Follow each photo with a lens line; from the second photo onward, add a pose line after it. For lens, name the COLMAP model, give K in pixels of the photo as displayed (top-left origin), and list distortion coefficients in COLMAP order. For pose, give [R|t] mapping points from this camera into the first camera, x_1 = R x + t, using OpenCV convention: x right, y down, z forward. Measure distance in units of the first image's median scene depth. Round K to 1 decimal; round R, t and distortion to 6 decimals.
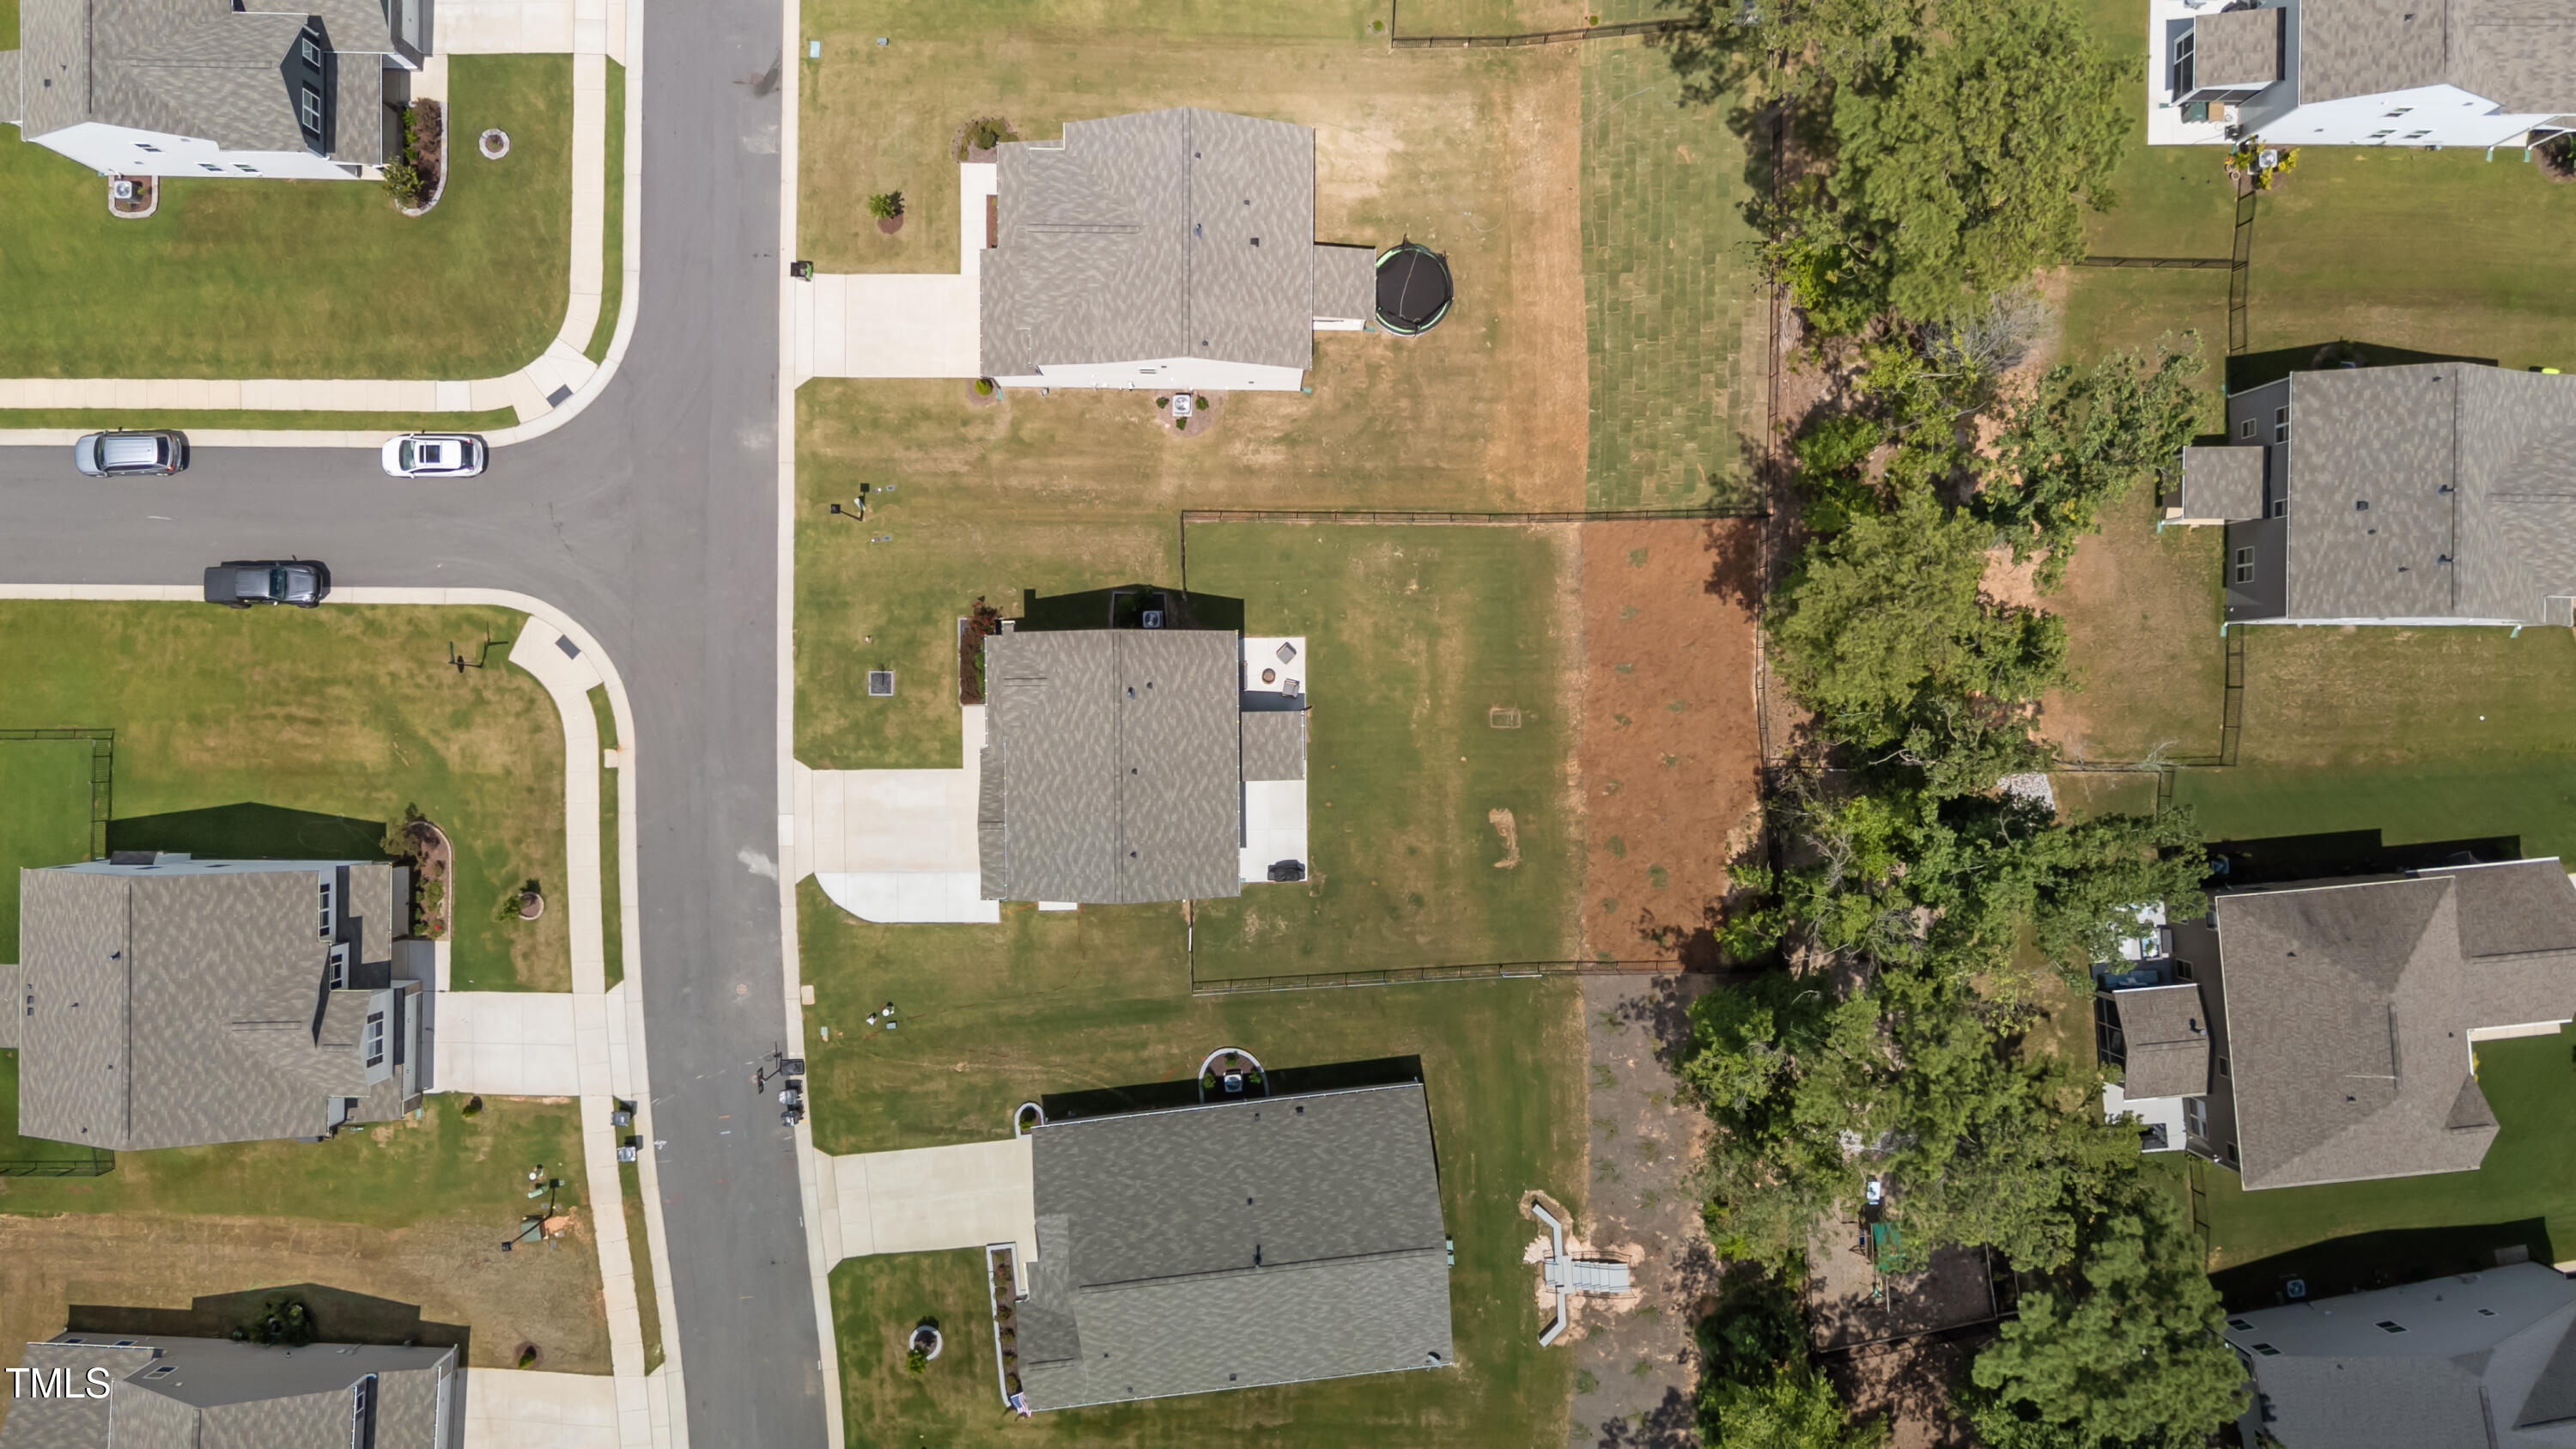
lens RADIAL K [[1913.4, 0, 1274.2], [0, 1913.4, 742.7], [0, 0, 1]] dist [0.118303, -0.155373]
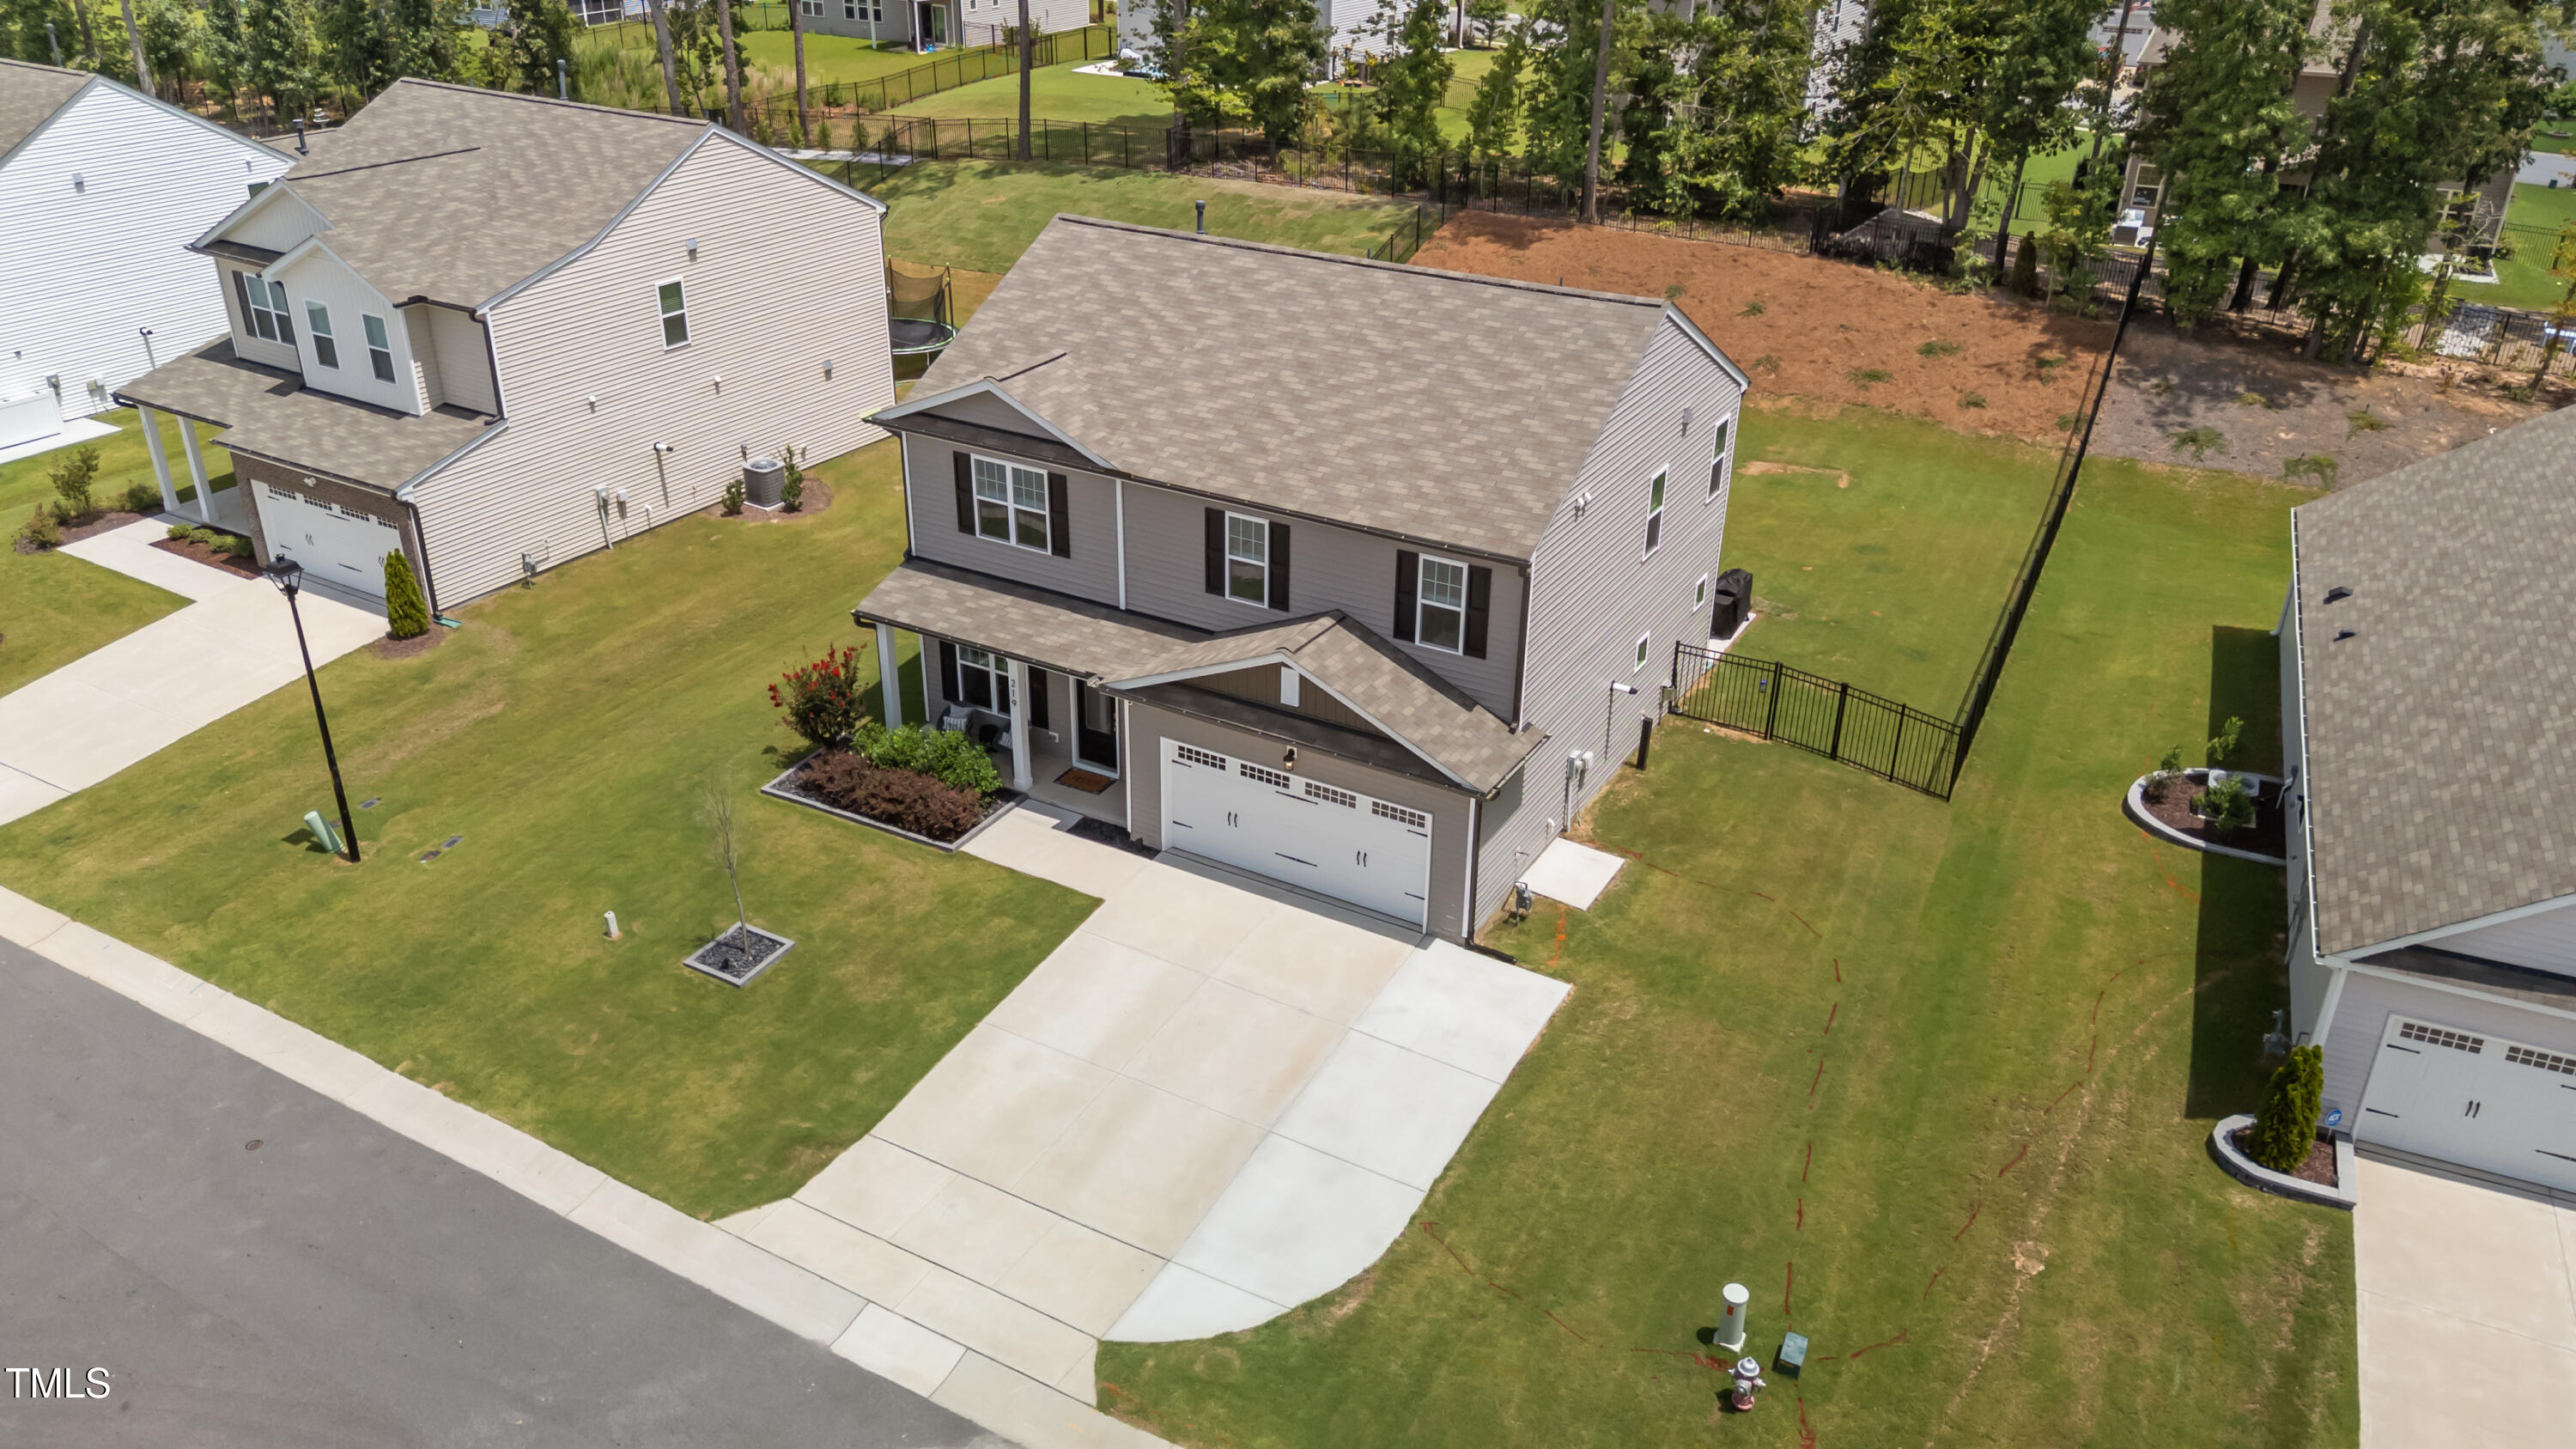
lens RADIAL K [[1908.4, 0, 1283.7], [0, 1908.4, 710.4], [0, 0, 1]] dist [0.070823, -0.075493]
pose [[0.504532, -0.392938, 0.768796, -0.389072], [0.863353, 0.221013, -0.453624, 0.184371], [0.008333, 0.892610, 0.450752, 0.817501]]
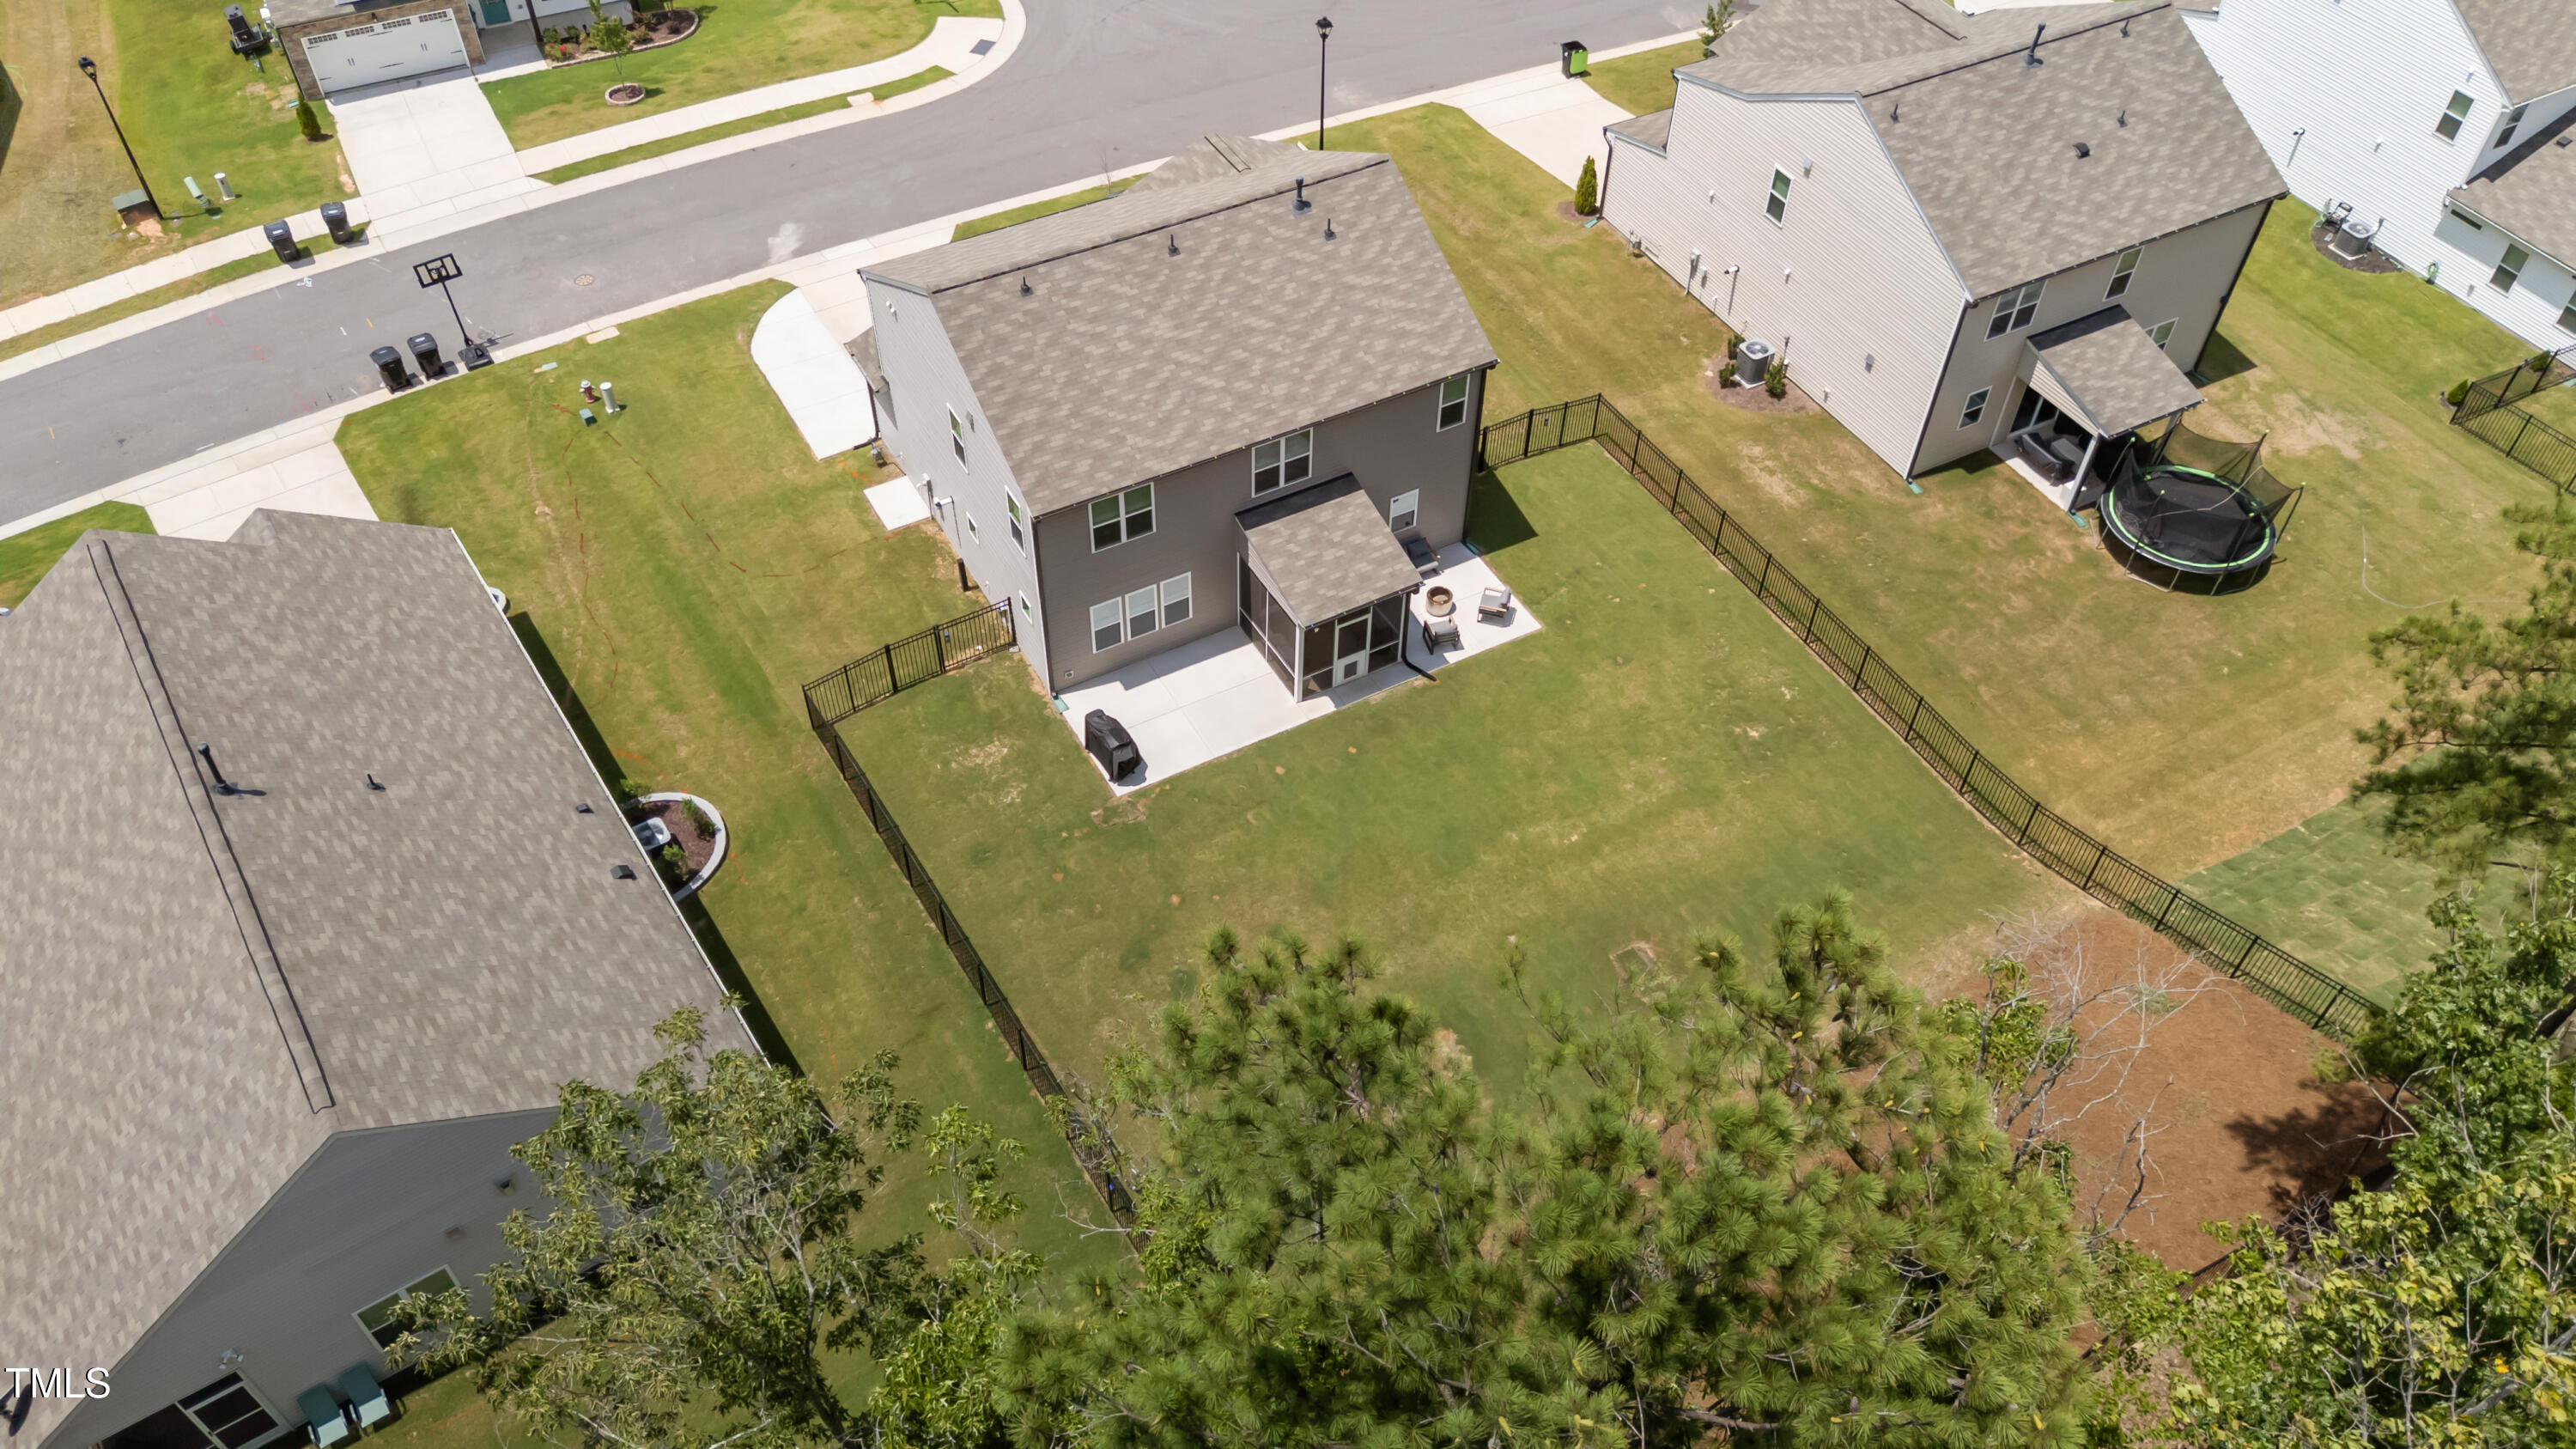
lens RADIAL K [[1898.1, 0, 1284.1], [0, 1898.1, 718.3], [0, 0, 1]] dist [0.072395, -0.071350]
pose [[0.478000, 0.638227, -0.603475, 0.308299], [-0.878106, 0.330709, -0.345776, 0.192320], [-0.021109, 0.695196, 0.718510, 0.646429]]
